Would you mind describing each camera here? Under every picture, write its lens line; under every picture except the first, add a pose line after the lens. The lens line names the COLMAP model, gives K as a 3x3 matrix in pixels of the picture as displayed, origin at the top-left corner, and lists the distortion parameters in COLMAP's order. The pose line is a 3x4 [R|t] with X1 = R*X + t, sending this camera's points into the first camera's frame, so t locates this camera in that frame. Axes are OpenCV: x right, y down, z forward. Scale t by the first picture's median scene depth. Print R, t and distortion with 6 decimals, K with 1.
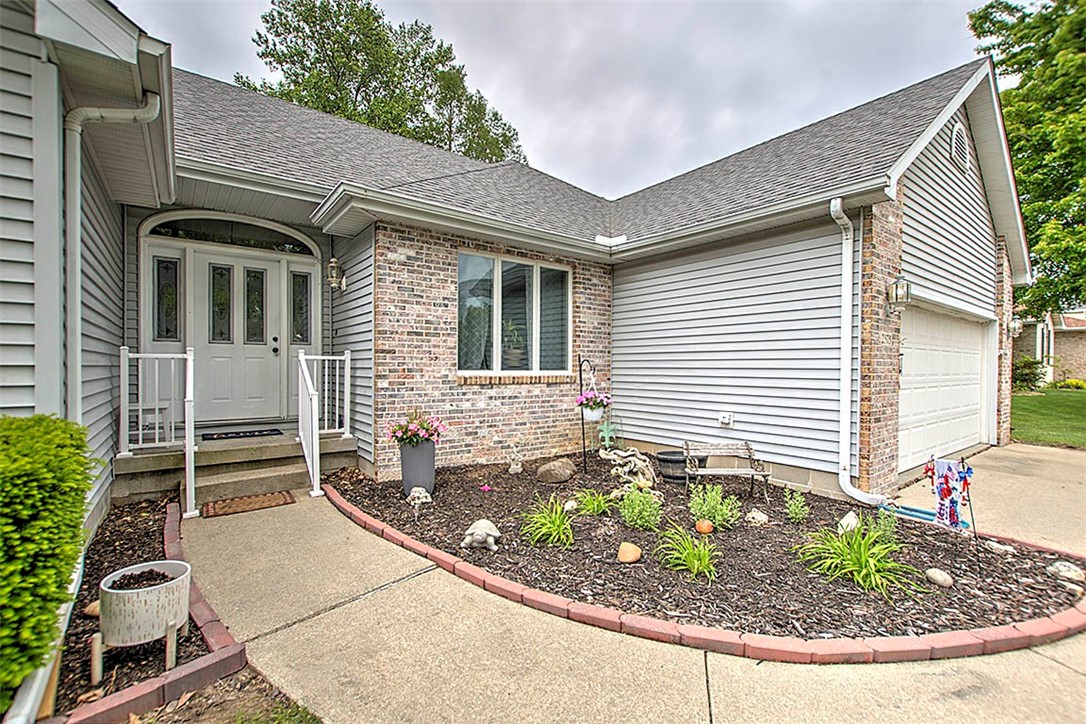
lens RADIAL K [[474.6, 0, 552.4], [0, 474.6, 365.4], [0, 0, 1]] dist [-0.001603, 0.000036]
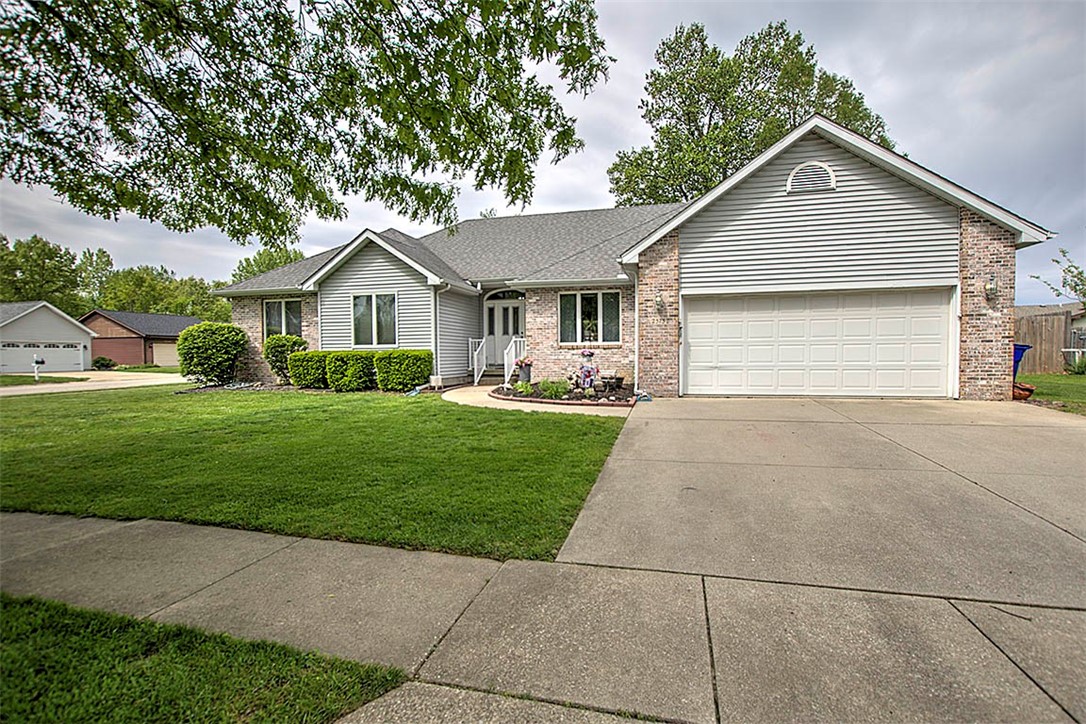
lens RADIAL K [[517.4, 0, 542.1], [0, 517.4, 360.3], [0, 0, 1]] dist [-0.000119, -0.000795]
pose [[0.613295, -0.002449, -0.789851, 1.675617], [0.015196, 0.999847, 0.008699, 0.069109], [0.789708, -0.017337, 0.613238, -0.627641]]
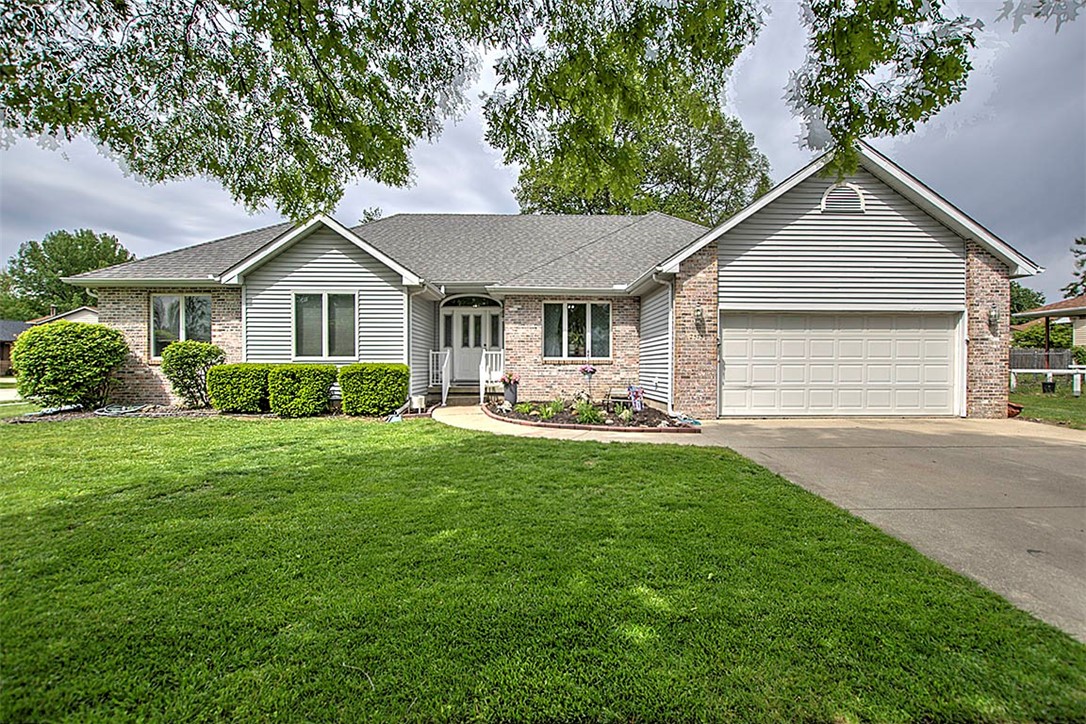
lens RADIAL K [[517.4, 0, 547.8], [0, 517.4, 363.6], [0, 0, 1]] dist [-0.000119, -0.000795]
pose [[0.809102, -0.006836, -0.587628, 1.106694], [0.005207, 0.999976, -0.004463, 0.045344], [0.587645, 0.000552, 0.809119, -0.825167]]
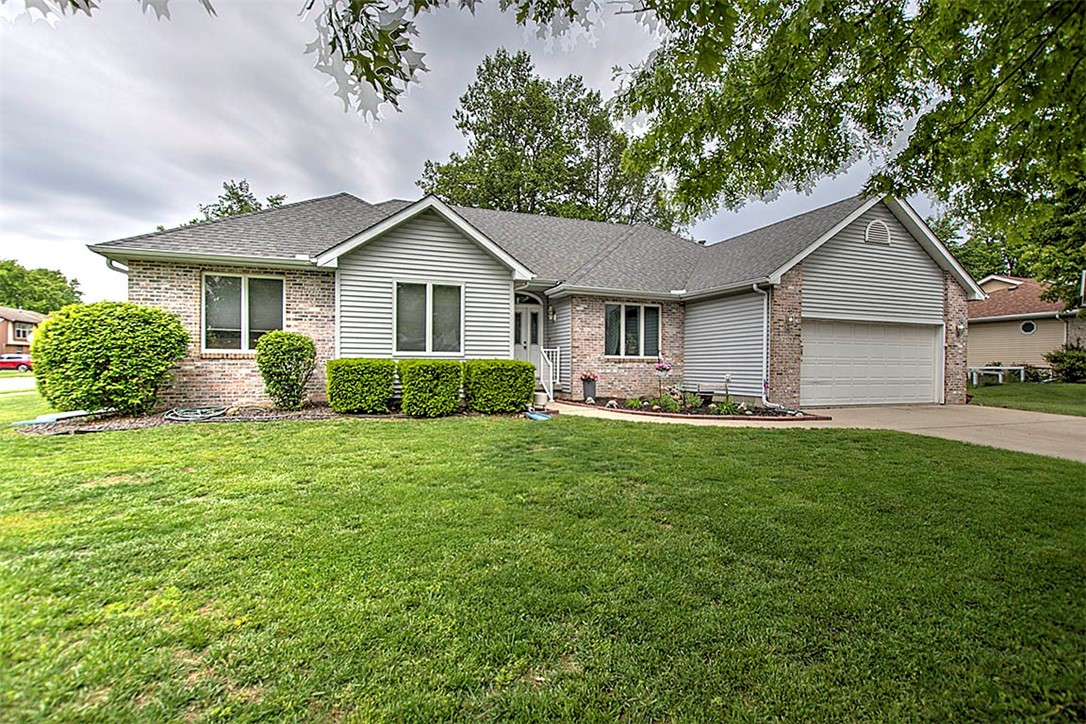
lens RADIAL K [[517.4, 0, 548.9], [0, 517.4, 362.3], [0, 0, 1]] dist [-0.000119, -0.000795]
pose [[0.954212, -0.000619, -0.299129, 0.261339], [-0.001077, 0.999984, -0.005505, 0.052404], [0.299128, 0.005576, 0.954197, -1.317803]]
